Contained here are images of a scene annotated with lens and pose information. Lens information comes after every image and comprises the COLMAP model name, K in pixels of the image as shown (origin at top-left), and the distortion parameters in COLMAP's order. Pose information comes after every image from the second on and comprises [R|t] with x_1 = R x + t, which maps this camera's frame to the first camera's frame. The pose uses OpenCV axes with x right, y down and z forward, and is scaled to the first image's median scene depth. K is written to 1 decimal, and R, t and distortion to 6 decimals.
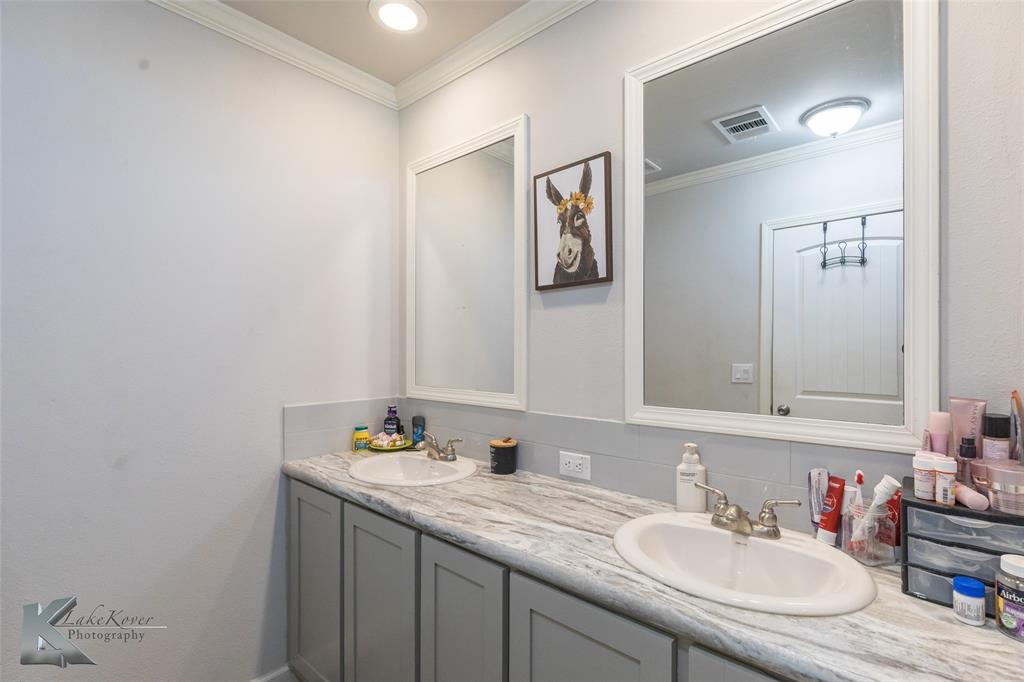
lens RADIAL K [[486.3, 0, 511.7], [0, 486.3, 346.3], [0, 0, 1]] dist [0.002455, -0.000065]
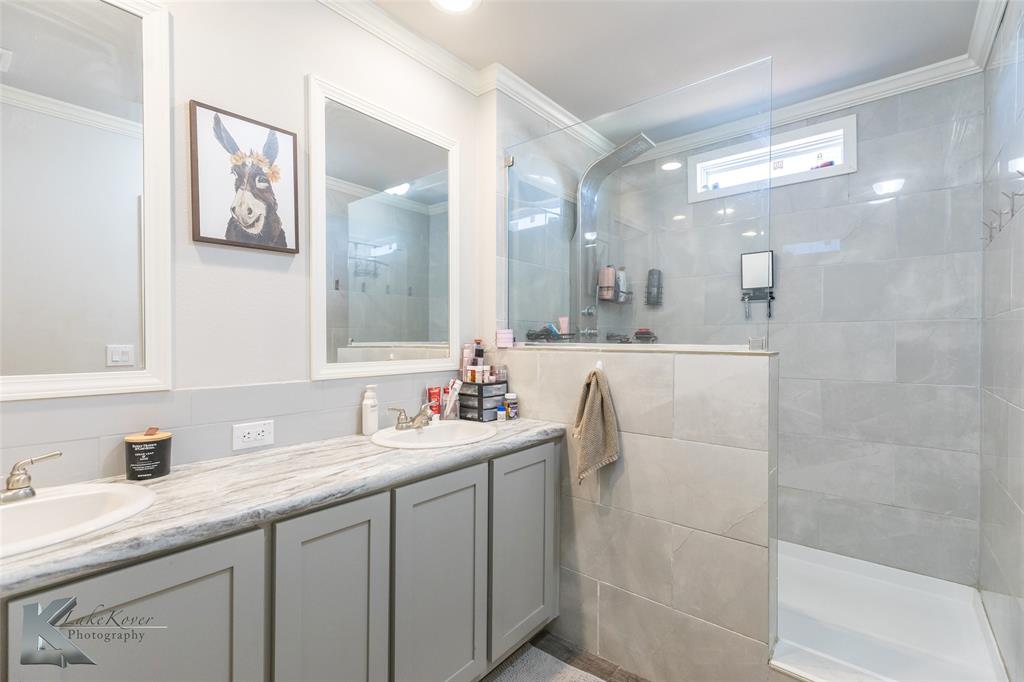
lens RADIAL K [[502.4, 0, 563.9], [0, 502.4, 343.4], [0, 0, 1]] dist [0.002532, 0.000500]
pose [[-0.158420, -0.002664, 0.987368, -0.963442], [-0.002929, 0.999993, 0.002228, 0.060851], [-0.987367, -0.002539, -0.158427, 0.558202]]
